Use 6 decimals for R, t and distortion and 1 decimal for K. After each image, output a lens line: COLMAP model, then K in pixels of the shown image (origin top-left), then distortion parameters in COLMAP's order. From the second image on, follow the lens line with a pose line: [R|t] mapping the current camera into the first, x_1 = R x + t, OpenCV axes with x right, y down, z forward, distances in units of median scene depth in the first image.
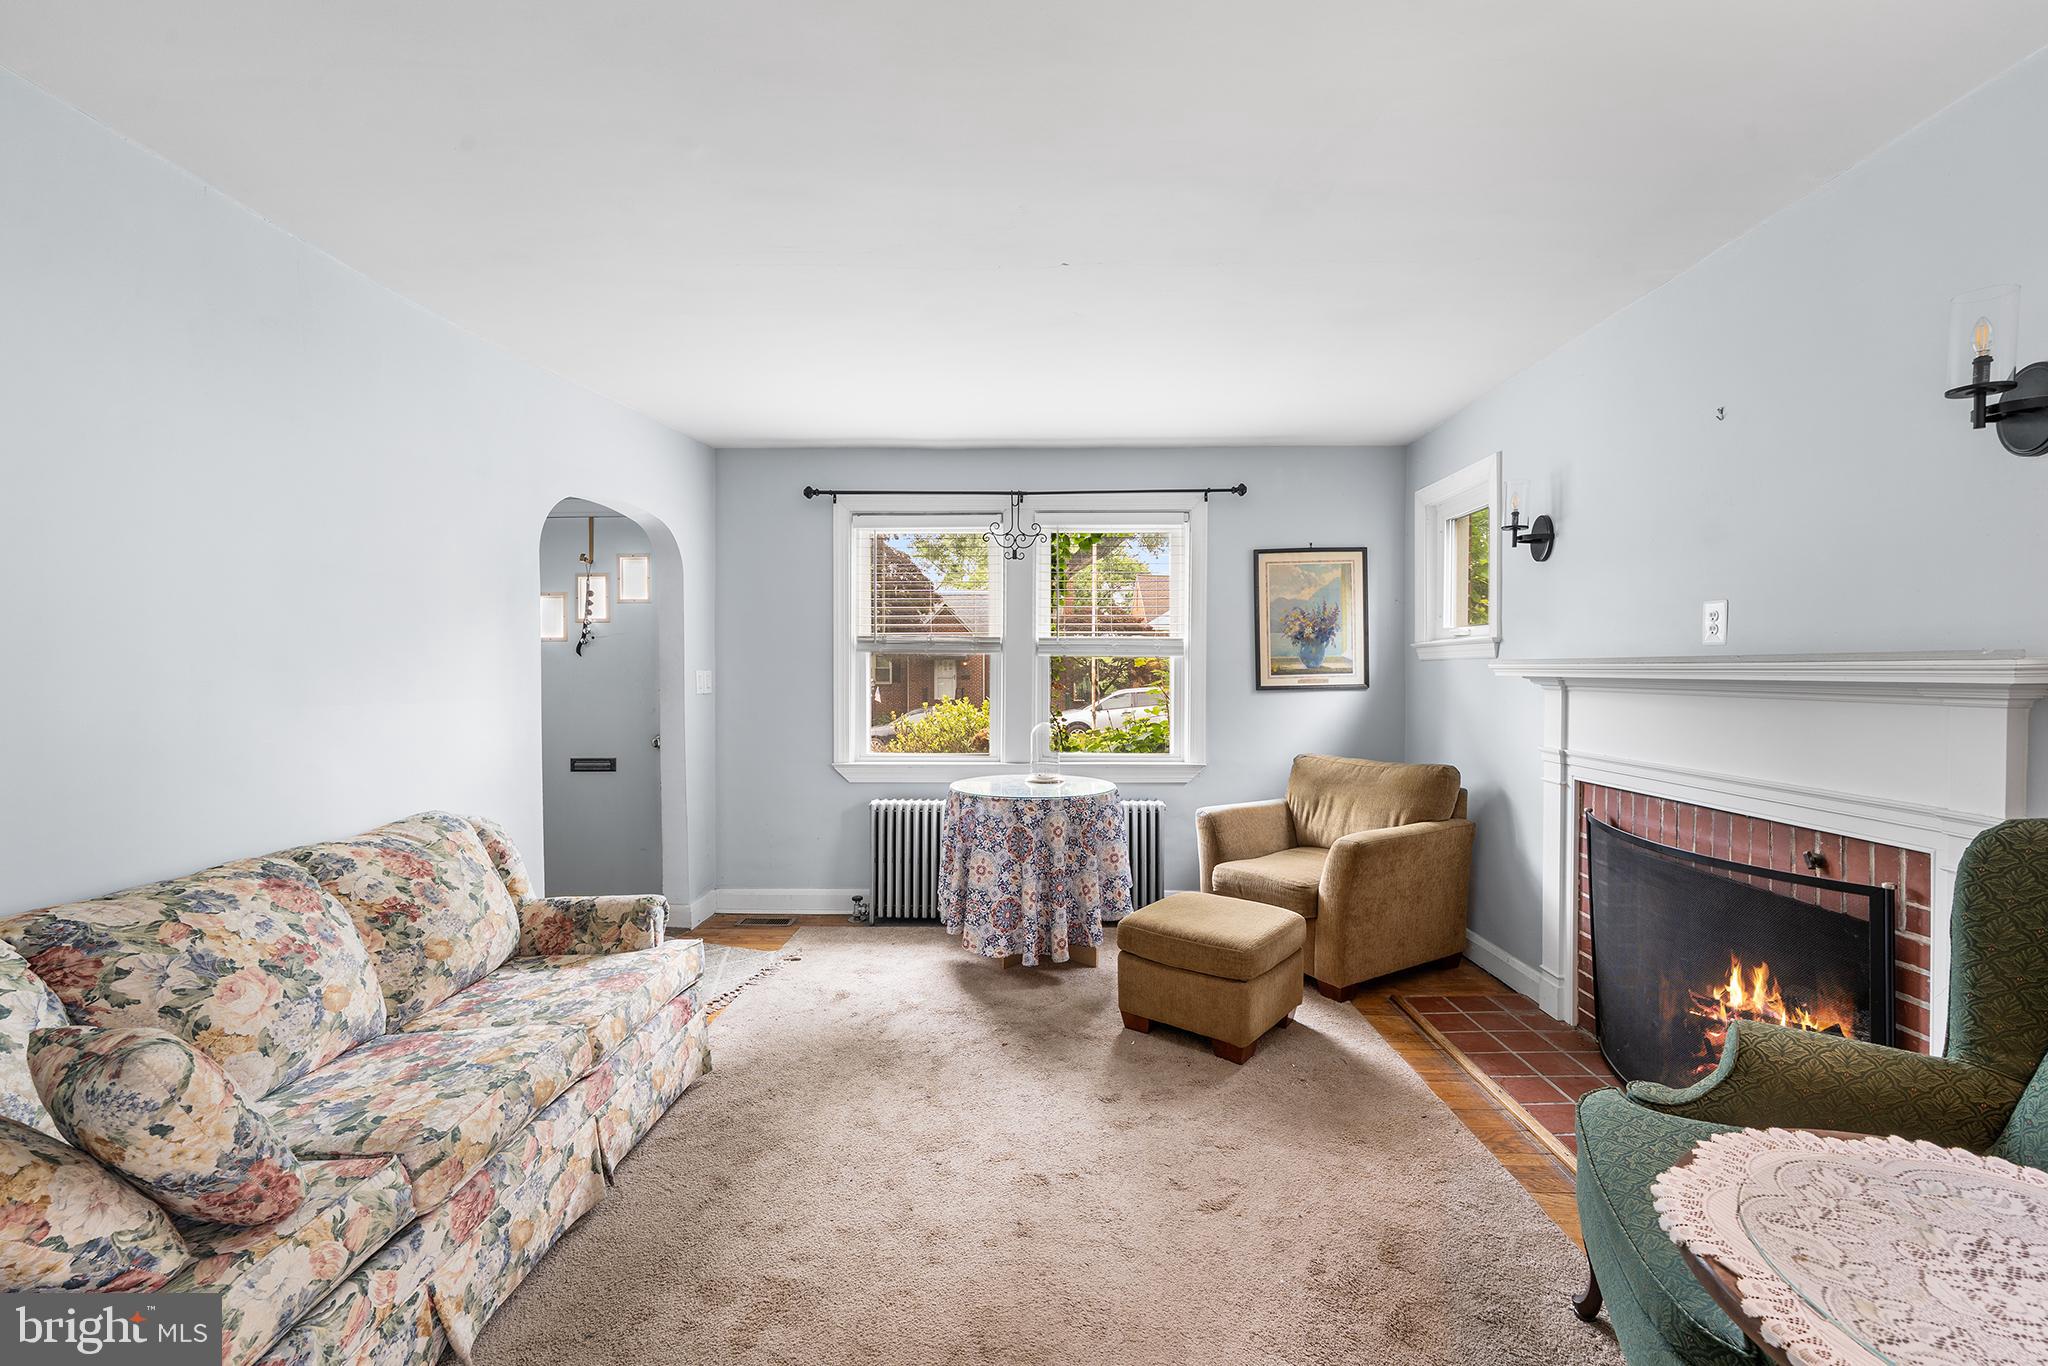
lens RADIAL K [[842.5, 0, 1018.8], [0, 842.5, 688.3], [0, 0, 1]] dist [0.000572, -0.000217]
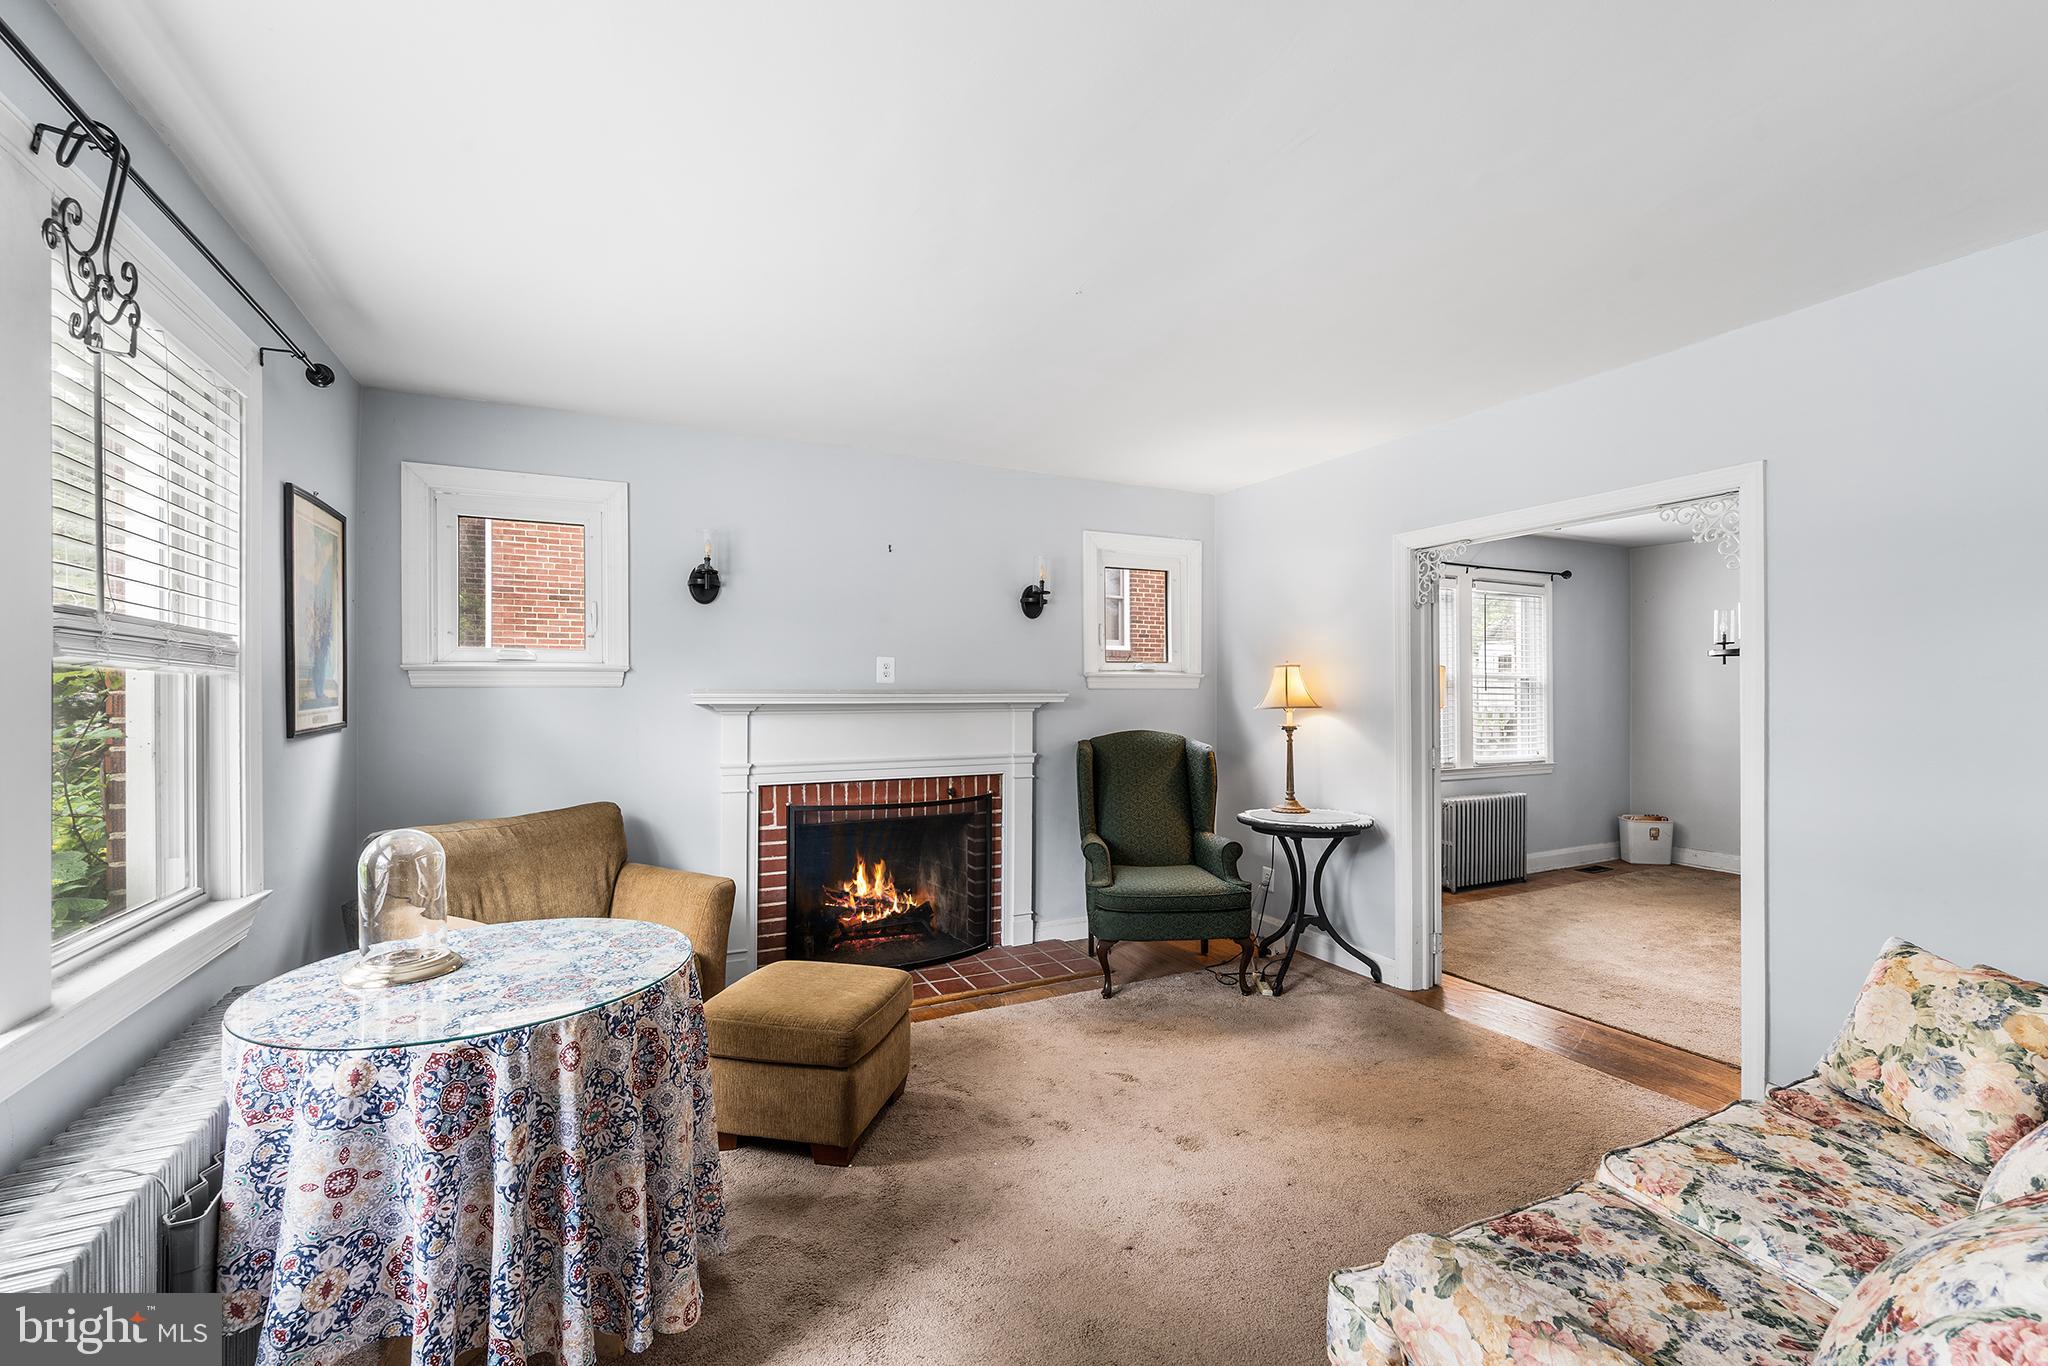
lens RADIAL K [[842.5, 0, 1016.2], [0, 842.5, 699.1], [0, 0, 1]] dist [0.000572, -0.000217]
pose [[-0.463746, 0.001815, 0.885966, -0.536677], [0.026618, 0.999575, 0.011885, -0.021732], [-0.885568, 0.029094, -0.463597, 1.051936]]
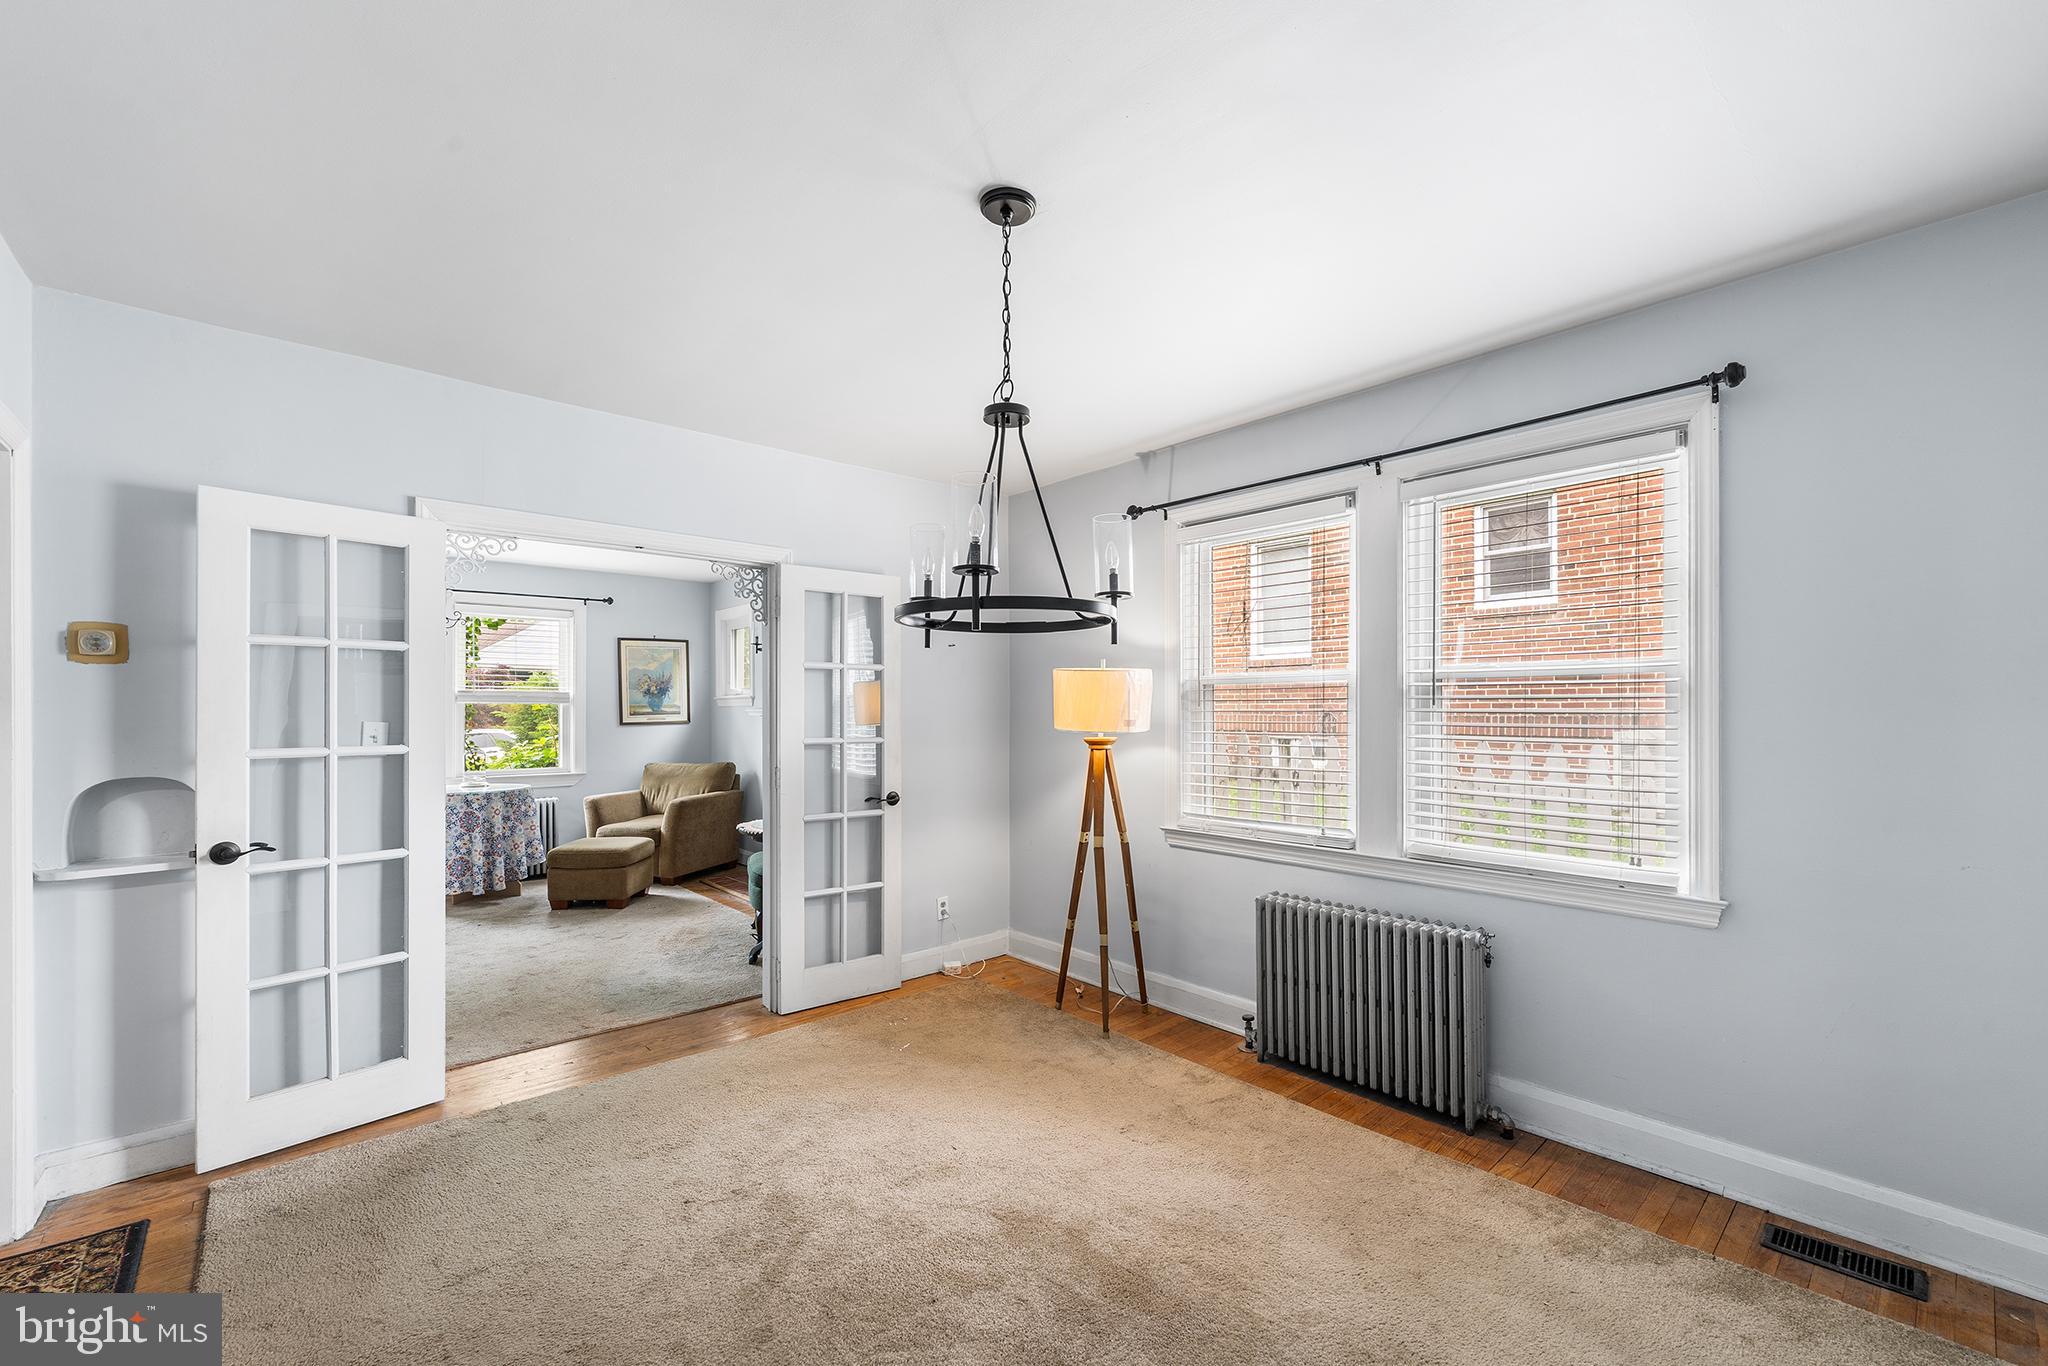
lens RADIAL K [[842.5, 0, 1031.2], [0, 842.5, 694.8], [0, 0, 1]] dist [0.000572, -0.000217]
pose [[0.723476, 0.010308, 0.690273, -0.331087], [0.017962, 0.999269, -0.033749, 0.016094], [-0.690116, 0.036815, 0.722762, -0.897100]]
